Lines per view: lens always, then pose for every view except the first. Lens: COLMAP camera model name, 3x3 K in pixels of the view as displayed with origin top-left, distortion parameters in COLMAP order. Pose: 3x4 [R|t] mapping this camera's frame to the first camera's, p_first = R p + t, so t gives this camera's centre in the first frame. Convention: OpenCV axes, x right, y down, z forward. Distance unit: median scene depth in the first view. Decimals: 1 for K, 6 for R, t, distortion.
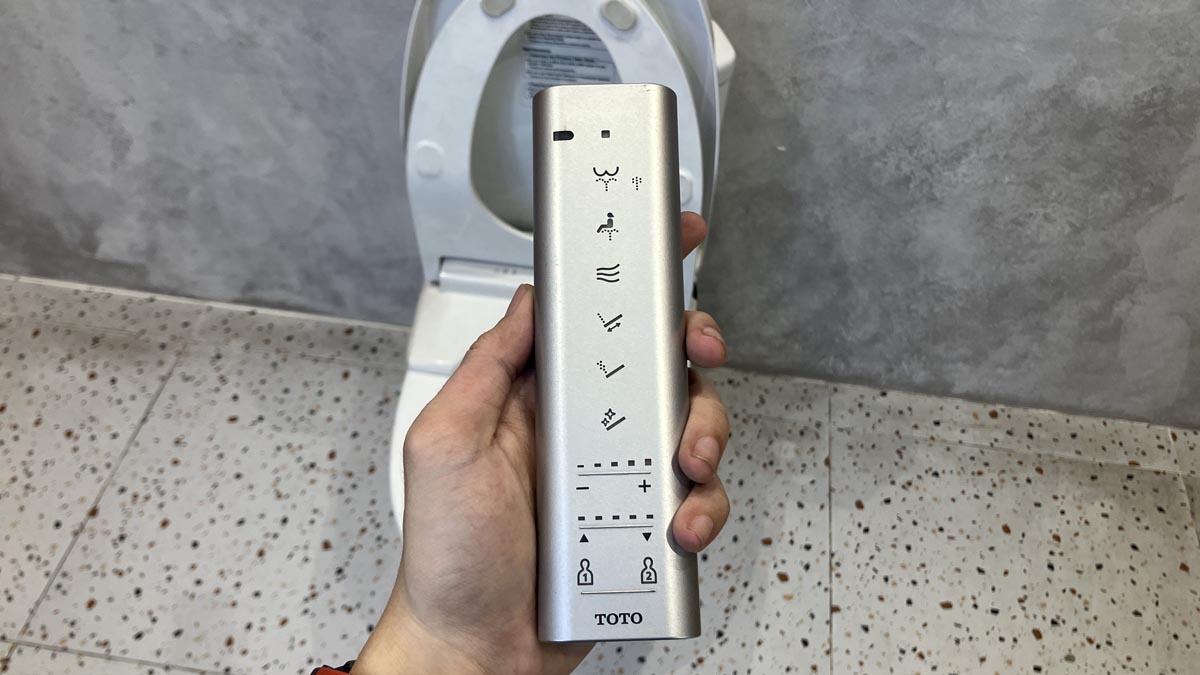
lens RADIAL K [[1000.0, 0, 590.5], [0, 1000.0, 338.2], [0, 0, 1]] dist [-0.001854, 0.025493]
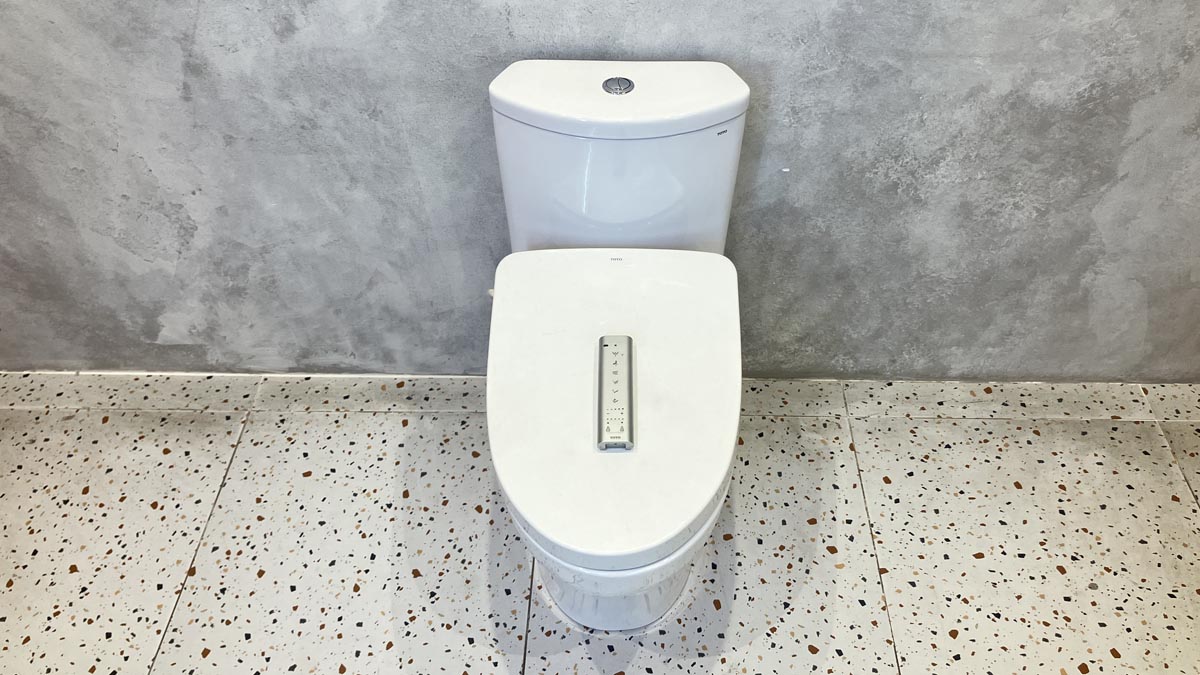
lens RADIAL K [[987.9, 0, 600.0], [0, 987.9, 337.5], [0, 0, 1]] dist [0.016932, -0.001070]
pose [[0.991720, -0.110367, 0.065648, -0.108550], [0.115407, 0.990195, -0.078704, 0.061338], [-0.056318, 0.085628, 0.994734, -0.099689]]
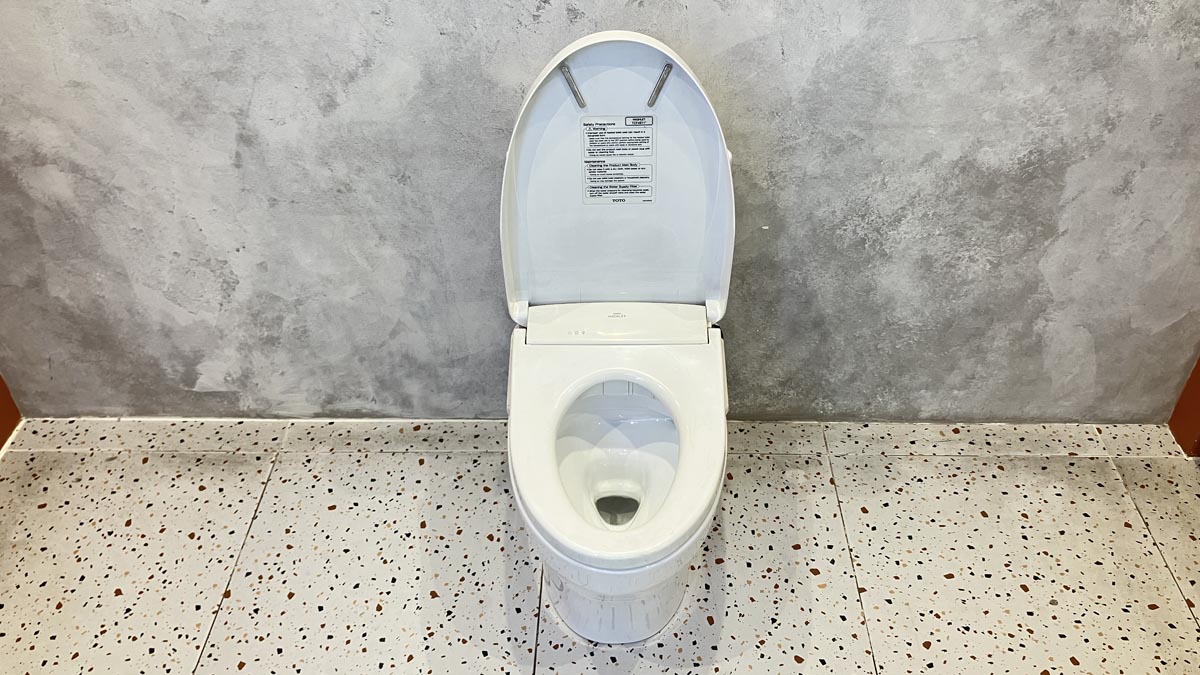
lens RADIAL K [[984.4, 0, 595.6], [0, 984.4, 339.6], [0, 0, 1]] dist [0.045506, -0.078976]
pose [[0.991015, -0.107515, 0.079564, -0.135098], [0.119336, 0.979393, -0.162937, 0.125422], [-0.060407, 0.170968, 0.983423, -0.209655]]
